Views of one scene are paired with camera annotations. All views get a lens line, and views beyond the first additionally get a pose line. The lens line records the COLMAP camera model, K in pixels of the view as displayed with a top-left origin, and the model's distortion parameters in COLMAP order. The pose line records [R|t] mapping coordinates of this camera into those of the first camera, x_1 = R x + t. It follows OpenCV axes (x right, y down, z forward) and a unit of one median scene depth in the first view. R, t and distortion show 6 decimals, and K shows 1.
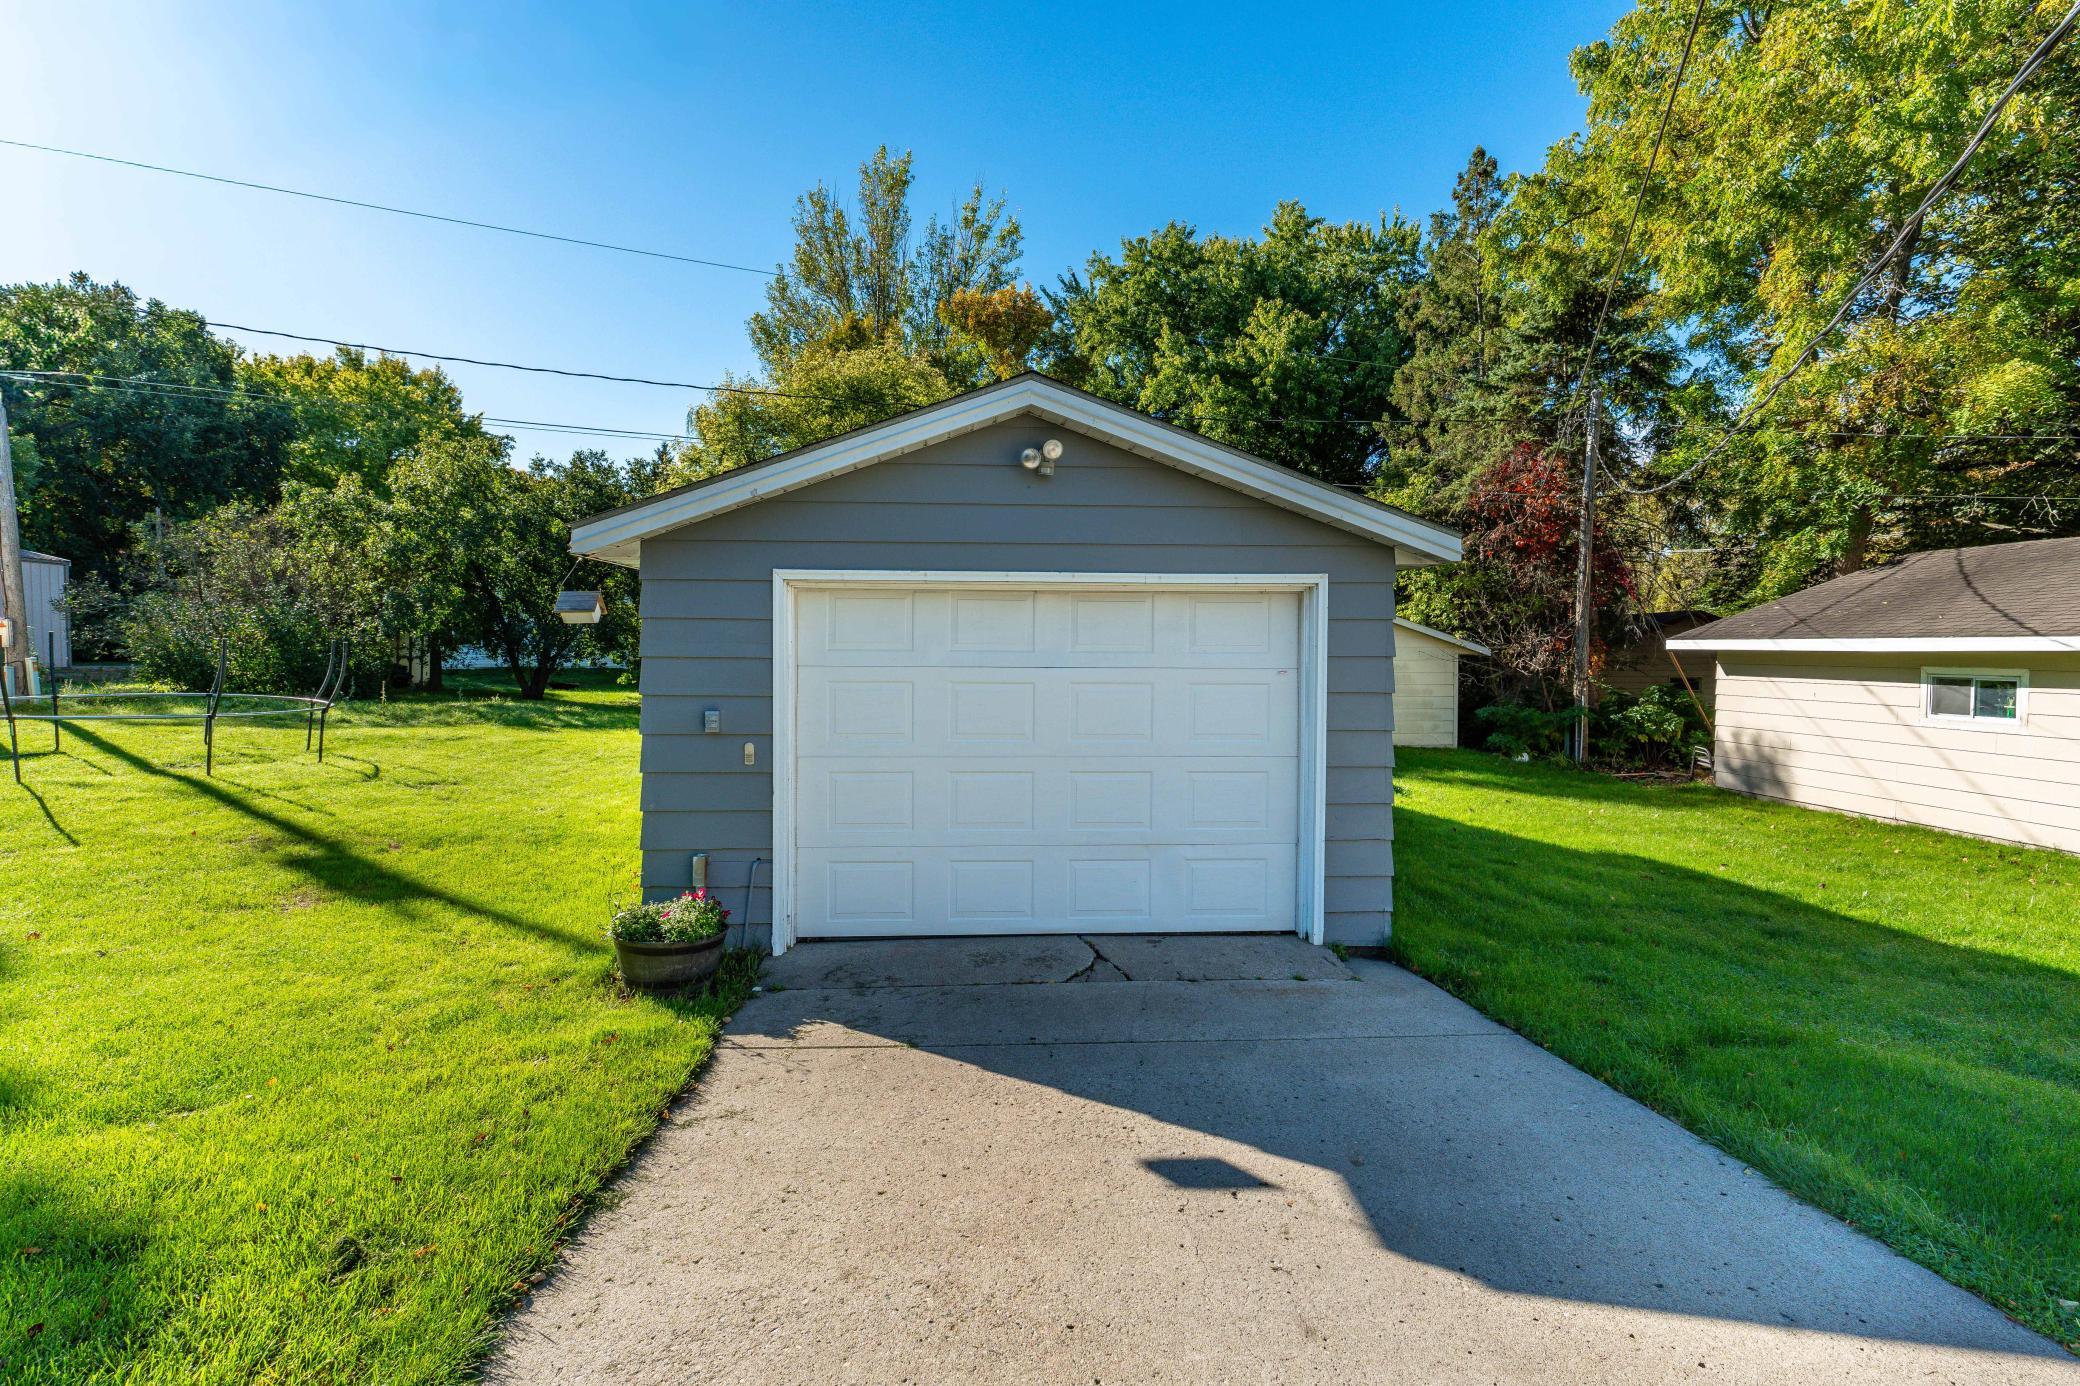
lens RADIAL K [[975.9, 0, 1027.8], [0, 975.9, 688.2], [0, 0, 1]] dist [-0.003459, 0.000513]
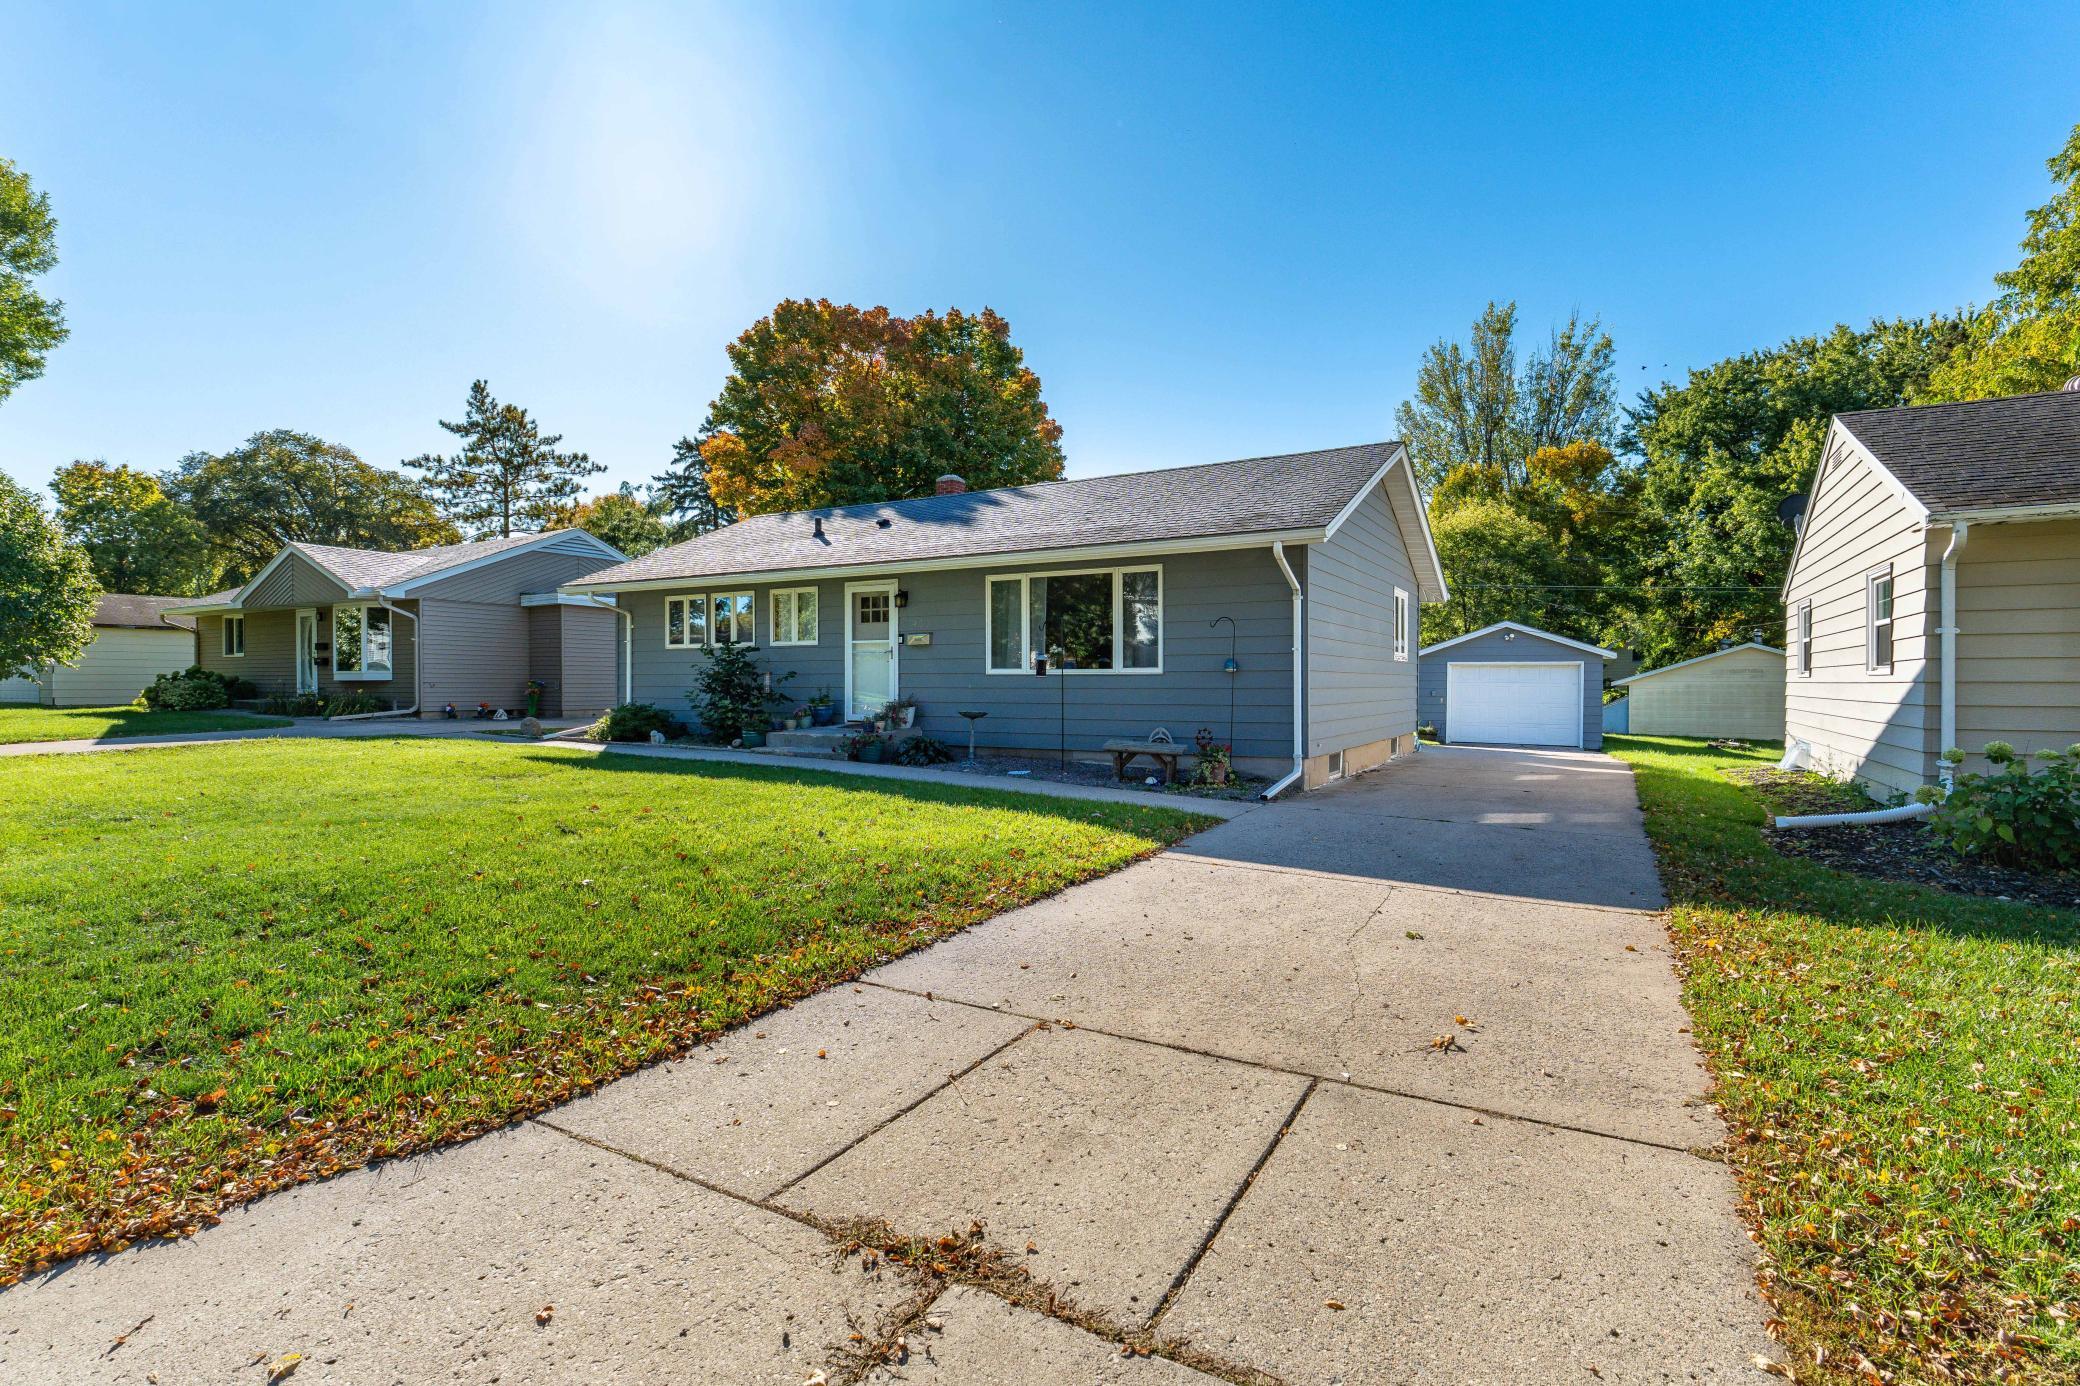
lens RADIAL K [[975.9, 0, 1027.8], [0, 975.9, 688.2], [0, 0, 1]] dist [-0.003459, 0.000513]
pose [[0.827619, 0.003487, -0.561279, 0.192450], [-0.024615, 0.999244, -0.030087, 0.053164], [0.560750, 0.038716, 0.827079, -1.093204]]
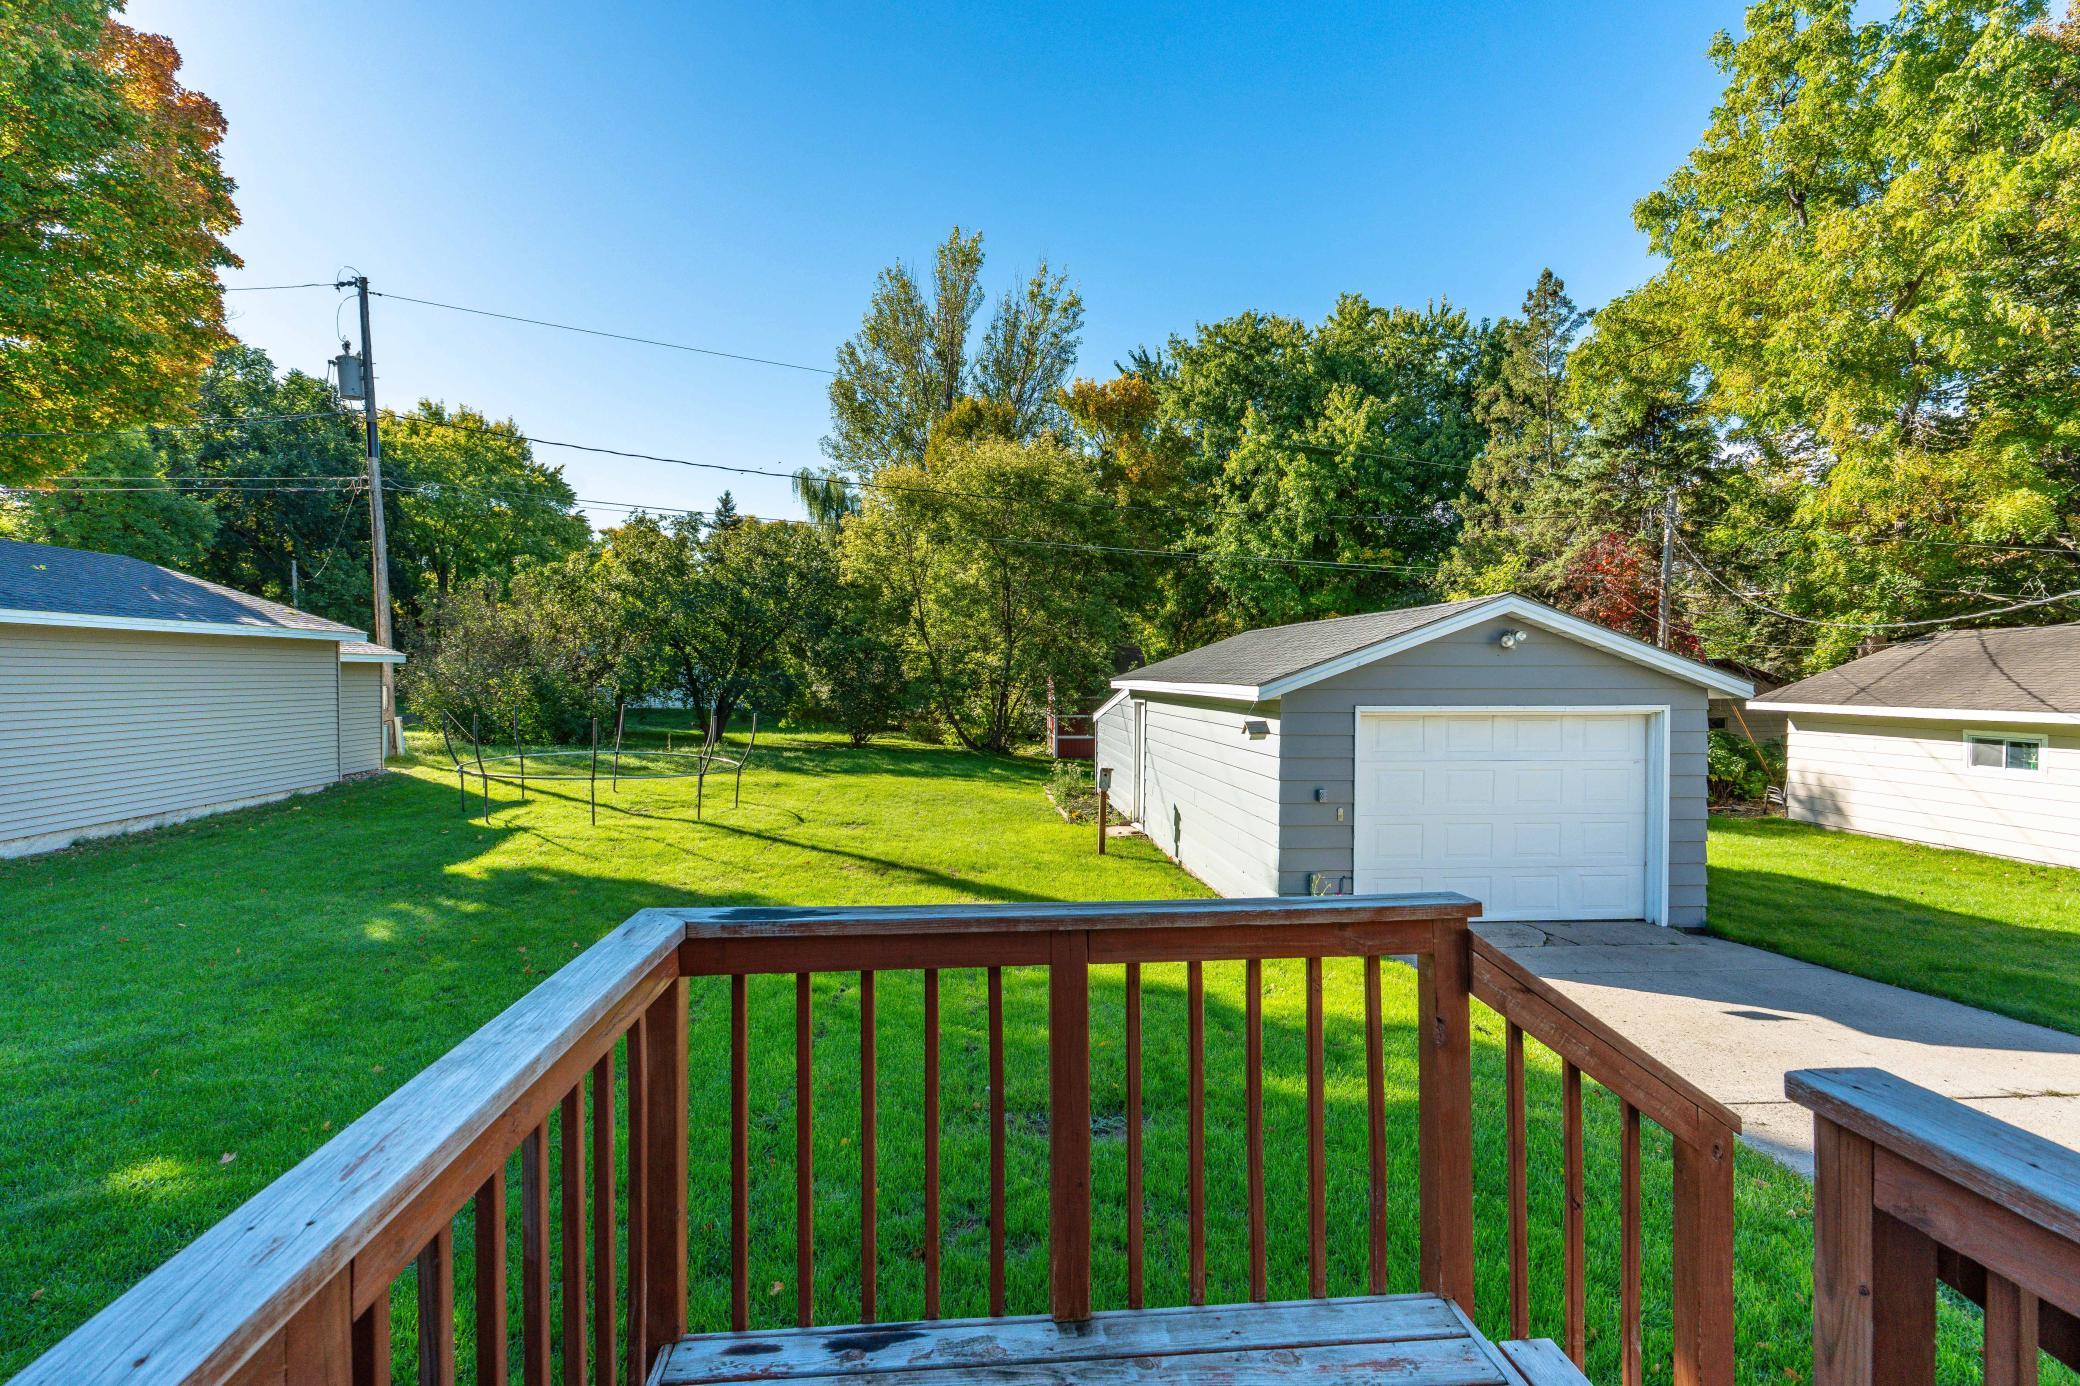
lens RADIAL K [[962.2, 0, 1021.1], [0, 962.2, 699.1], [0, 0, 1]] dist [-0.001451, -0.000880]
pose [[0.999947, -0.002937, 0.009824, -0.227971], [0.003085, 0.999882, -0.015071, -0.029017], [-0.009779, 0.015100, 0.999838, -0.178035]]
